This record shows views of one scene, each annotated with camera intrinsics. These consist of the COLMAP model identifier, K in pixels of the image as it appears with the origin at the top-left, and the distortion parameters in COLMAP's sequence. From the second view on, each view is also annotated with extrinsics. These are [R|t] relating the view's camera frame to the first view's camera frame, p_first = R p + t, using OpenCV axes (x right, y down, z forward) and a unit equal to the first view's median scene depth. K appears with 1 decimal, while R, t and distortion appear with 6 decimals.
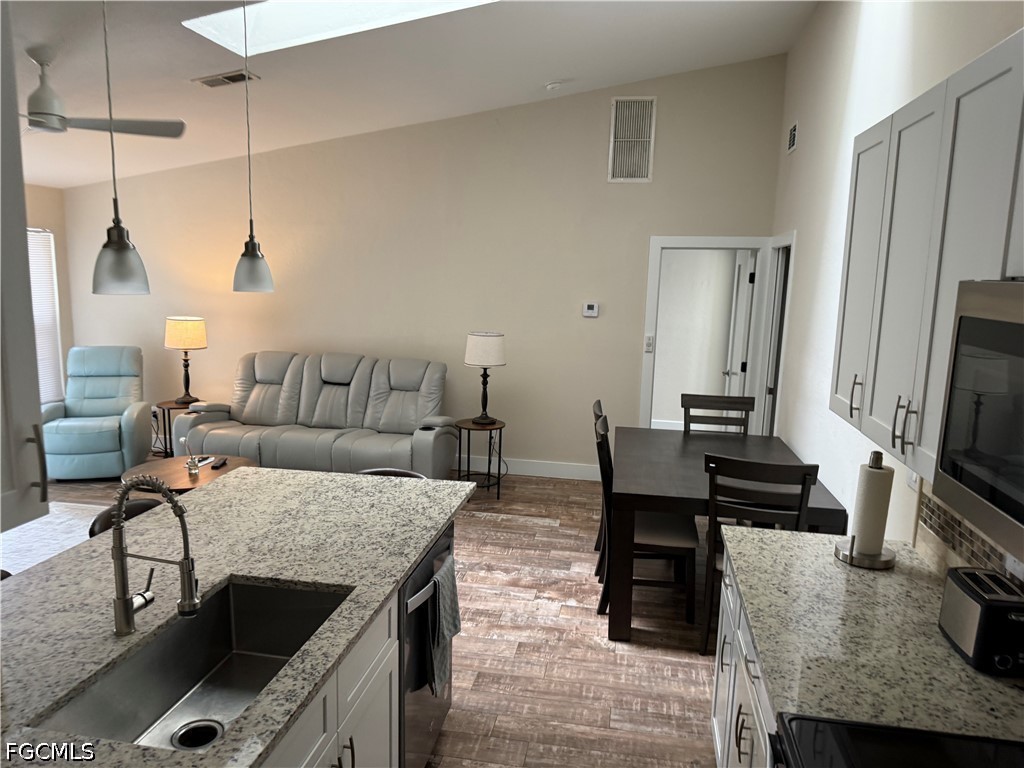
lens RADIAL K [[724.9, 0, 512.0], [0, 724.9, 384.0], [0, 0, 1]] dist [0.098343, -0.178984]
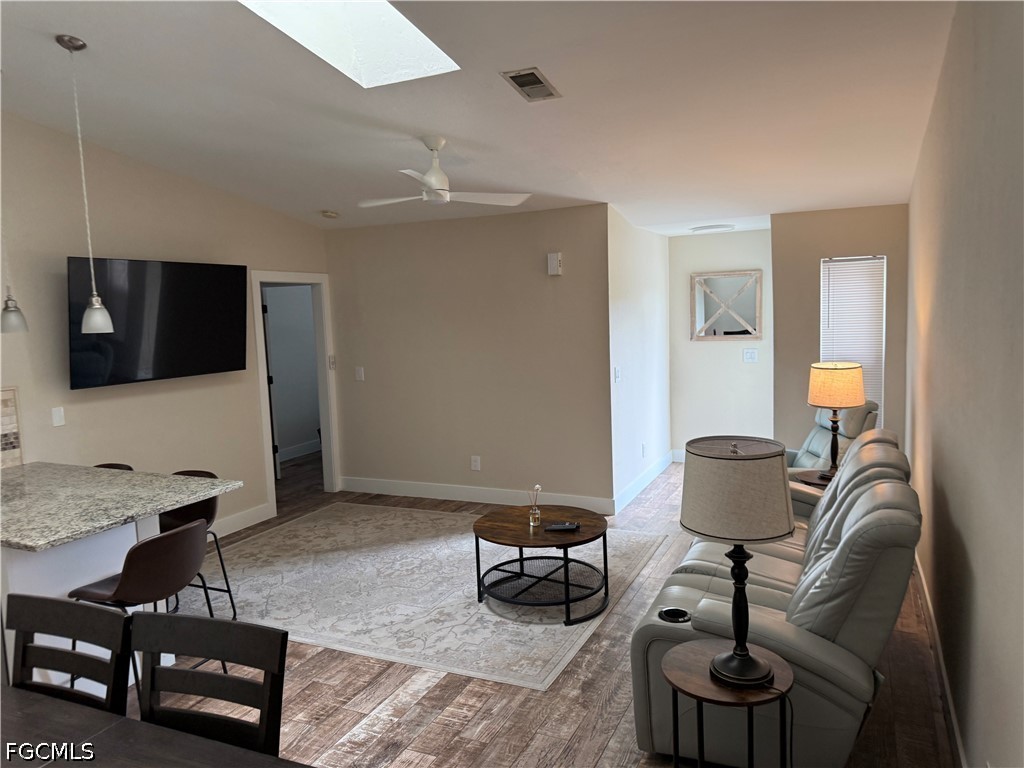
lens RADIAL K [[724.9, 0, 512.0], [0, 724.9, 384.0], [0, 0, 1]] dist [0.098343, -0.178984]
pose [[-0.251419, 0.093608, -0.963341, 0.336599], [-0.115294, 0.985329, 0.125835, -0.133065], [0.960987, 0.142704, -0.236938, 0.953934]]
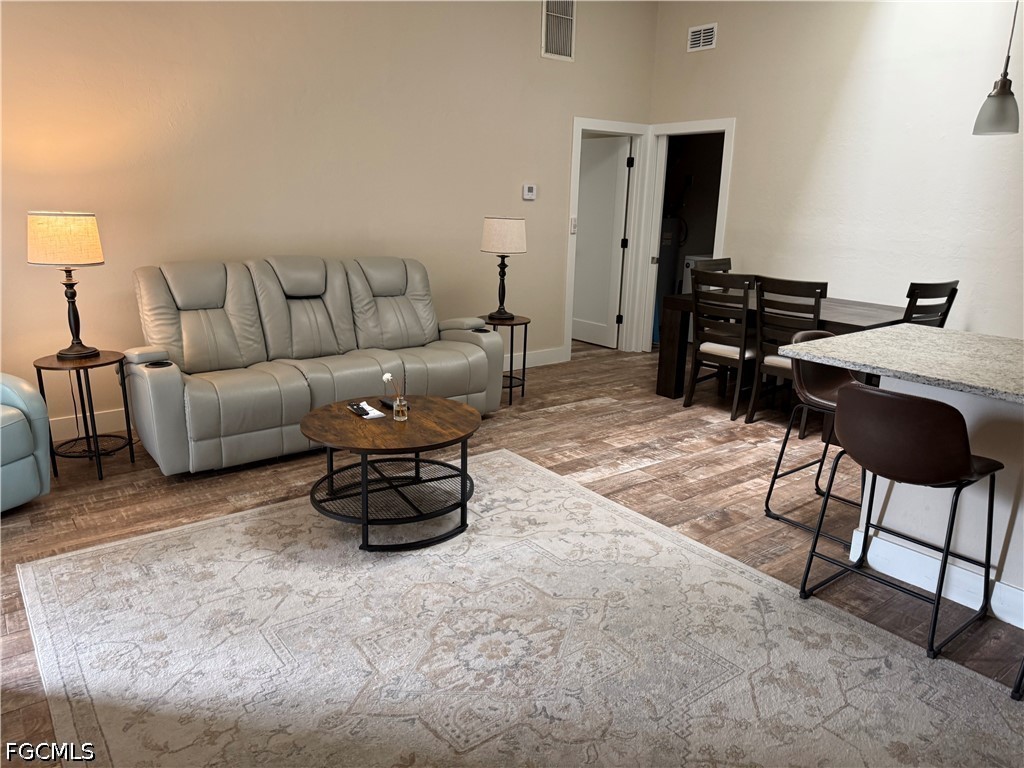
lens RADIAL K [[724.9, 0, 512.0], [0, 724.9, 384.0], [0, 0, 1]] dist [0.098343, -0.178984]
pose [[0.667712, -0.193404, 0.718857, -0.712014], [0.109051, 0.980656, 0.162547, -0.012655], [-0.736389, -0.030143, 0.675887, 0.373877]]
